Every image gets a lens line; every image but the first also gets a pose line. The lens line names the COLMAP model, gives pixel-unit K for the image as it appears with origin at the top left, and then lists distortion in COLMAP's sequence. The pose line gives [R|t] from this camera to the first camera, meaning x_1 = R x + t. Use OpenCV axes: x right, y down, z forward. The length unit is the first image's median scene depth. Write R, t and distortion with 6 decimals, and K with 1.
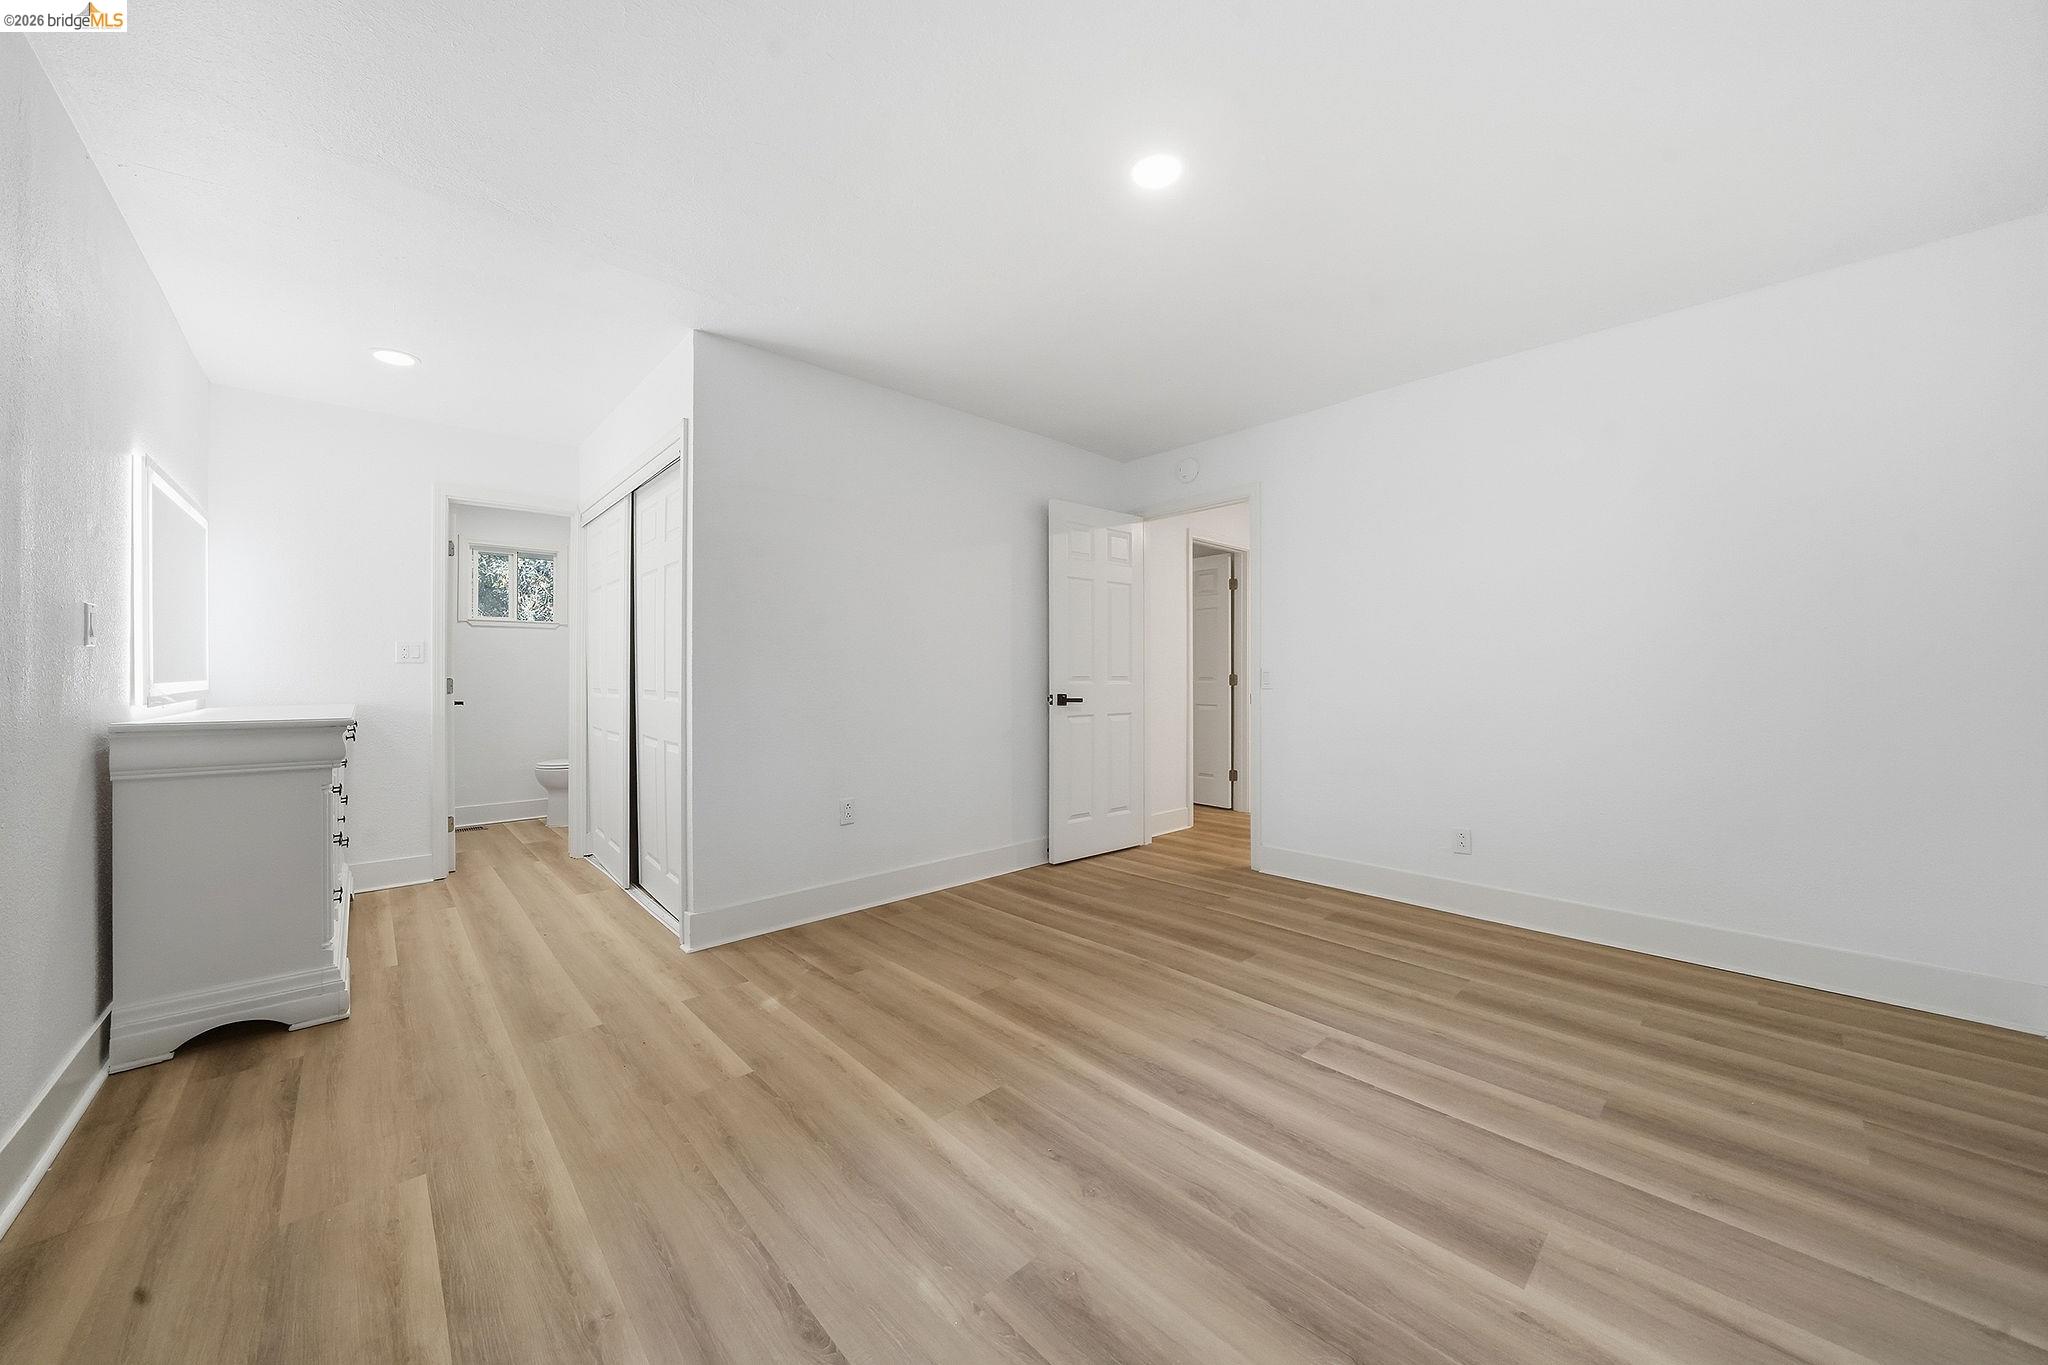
lens RADIAL K [[731.2, 0, 1034.0], [0, 731.2, 678.4], [0, 0, 1]] dist [-0.016943, 0.000017]
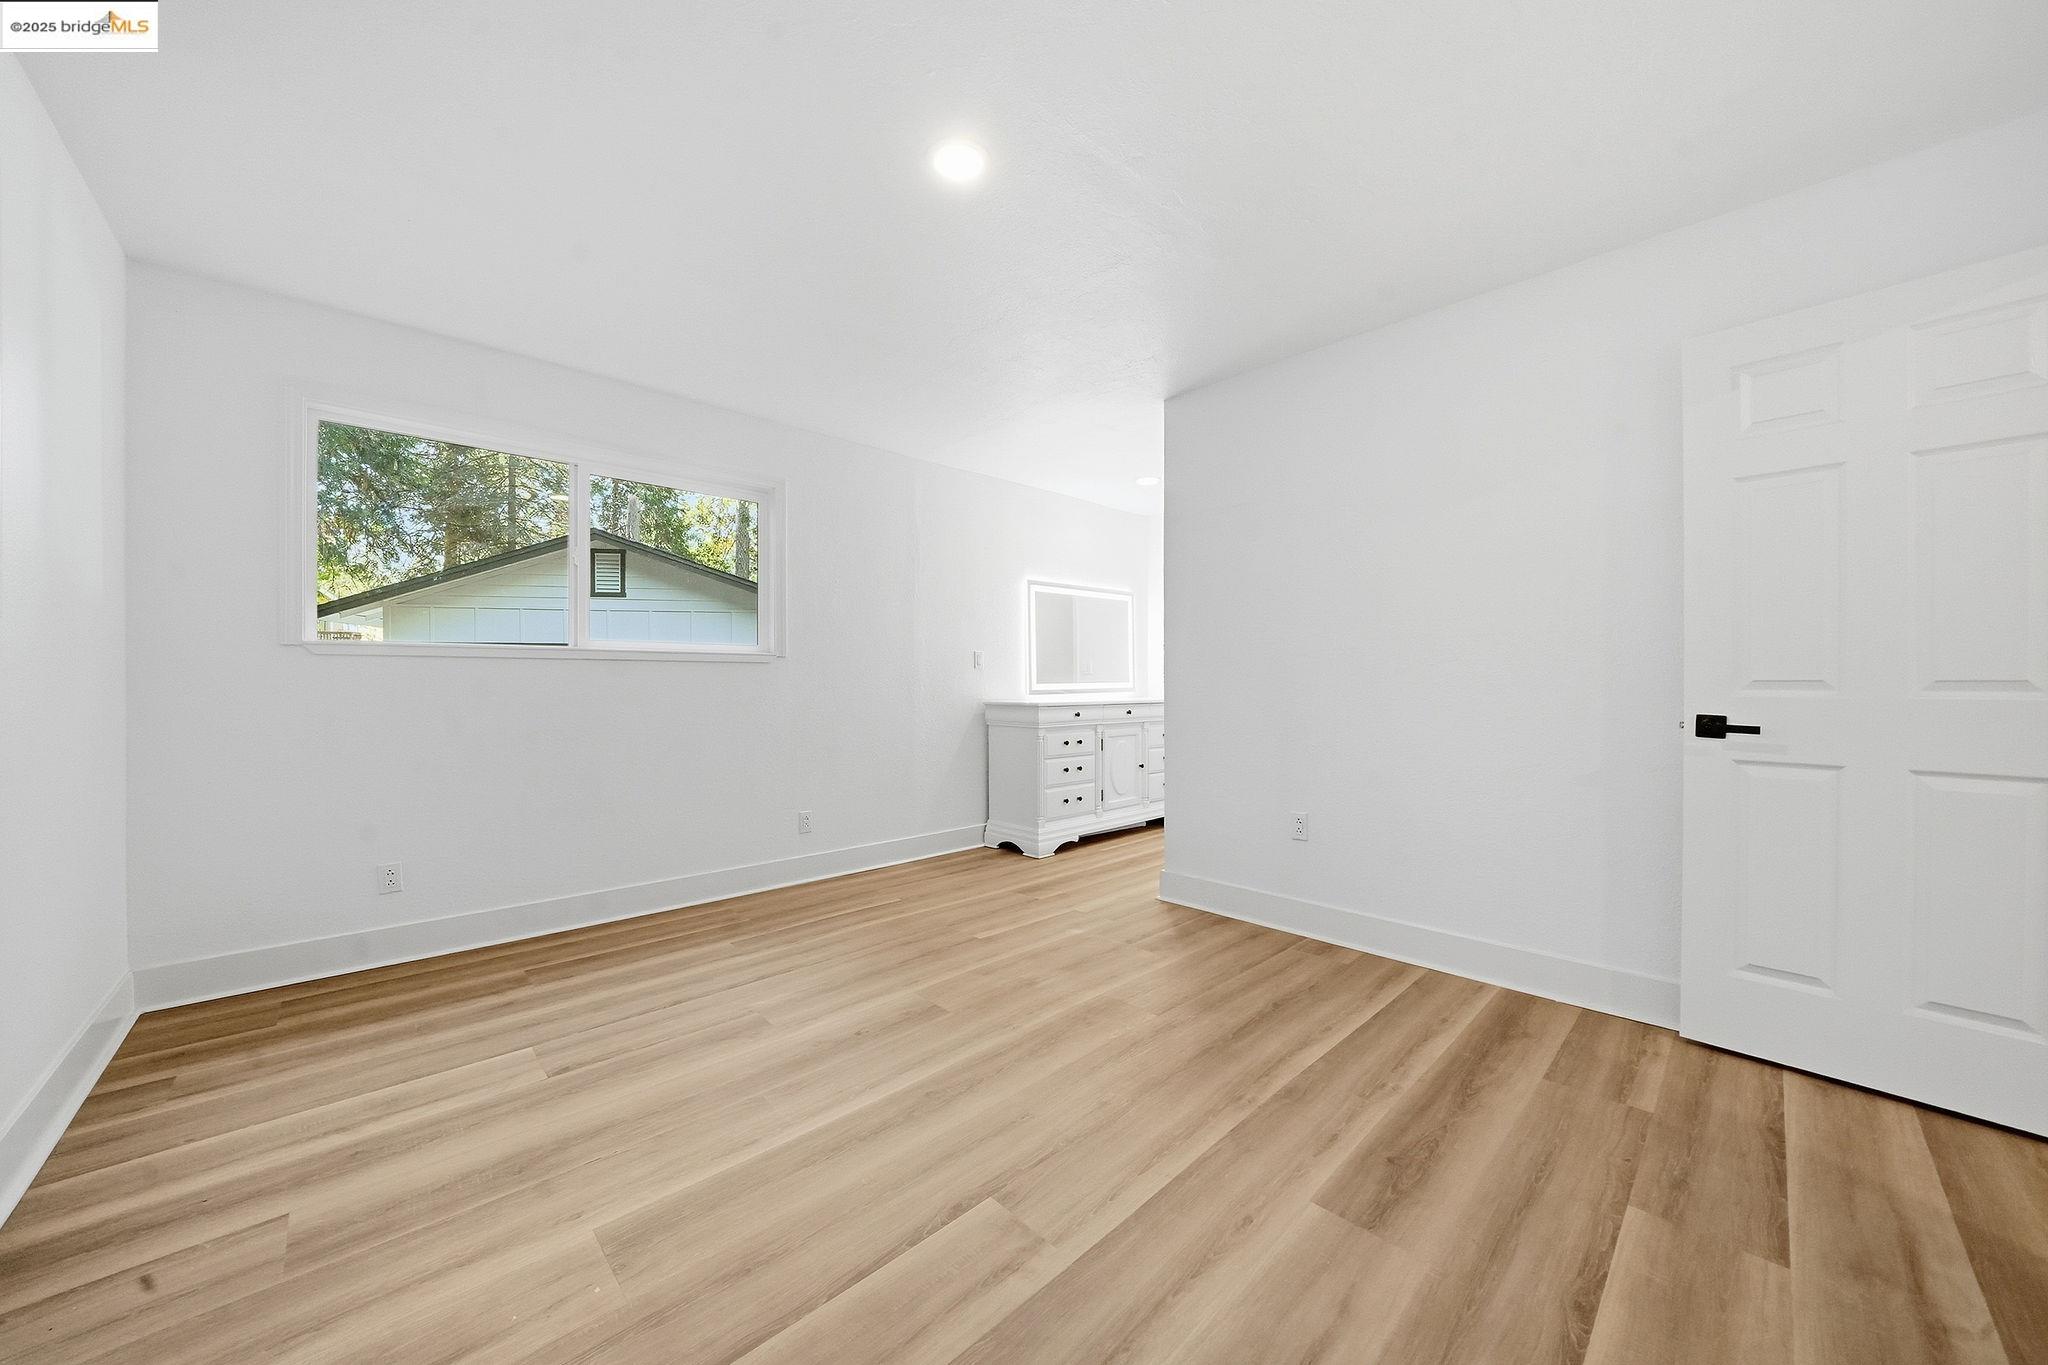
lens RADIAL K [[746.1, 0, 1005.6], [0, 746.1, 695.9], [0, 0, 1]] dist [-0.024163, 0.000207]
pose [[-0.030301, 0.019150, -0.999357, 0.819212], [-0.001525, 0.999814, 0.019205, -0.001420], [0.999540, 0.002106, -0.030266, 0.769406]]
